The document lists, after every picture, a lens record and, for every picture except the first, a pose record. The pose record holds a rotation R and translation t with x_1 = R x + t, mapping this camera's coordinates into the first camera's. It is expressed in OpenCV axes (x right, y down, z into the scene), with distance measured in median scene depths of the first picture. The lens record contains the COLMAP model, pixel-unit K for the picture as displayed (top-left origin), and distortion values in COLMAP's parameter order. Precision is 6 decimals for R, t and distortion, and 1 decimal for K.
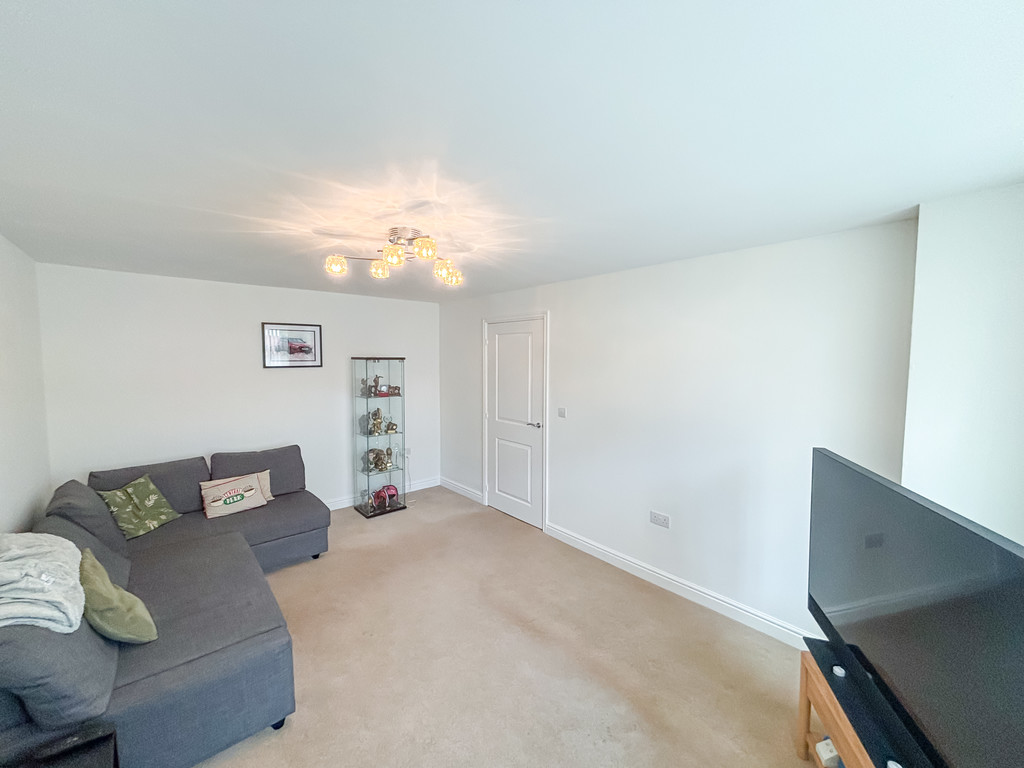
lens RADIAL K [[408.8, 0, 509.7], [0, 408.8, 391.3], [0, 0, 1]] dist [0.001342, 0.000254]
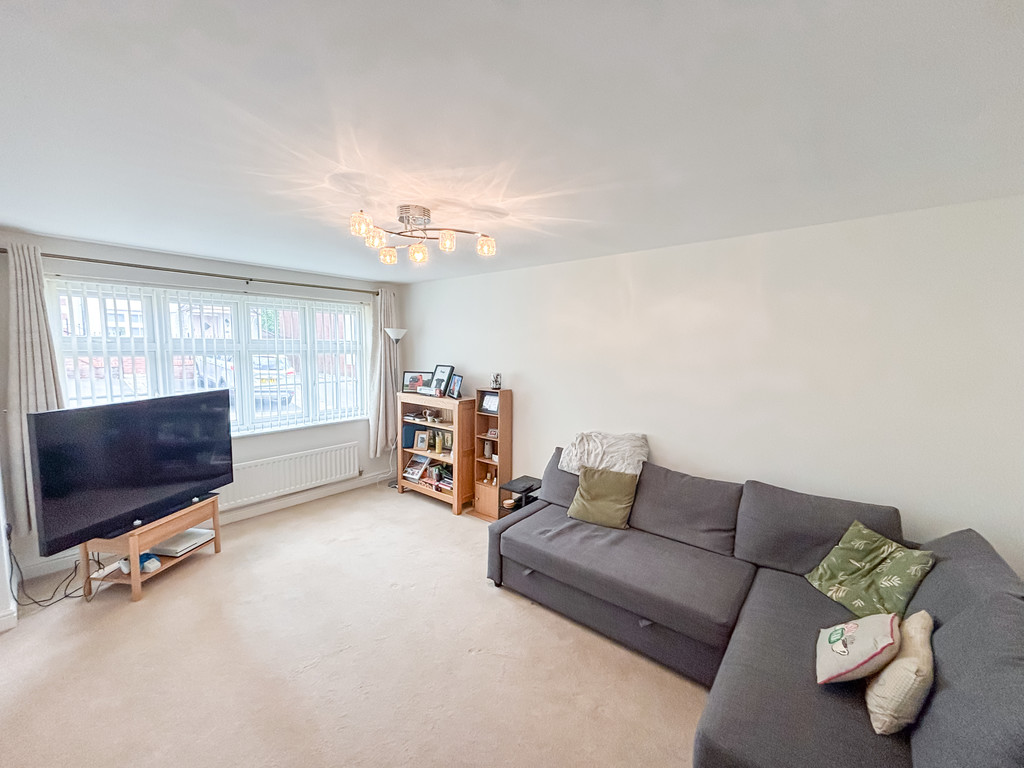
lens RADIAL K [[411.7, 0, 512.0], [0, 411.7, 382.1], [0, 0, 1]] dist [-0.002036, -0.000212]
pose [[-0.988134, 0.003843, -0.153544, -0.317112], [-0.022558, 0.985214, 0.169834, -0.147336], [0.151926, 0.171283, -0.973438, 1.969891]]
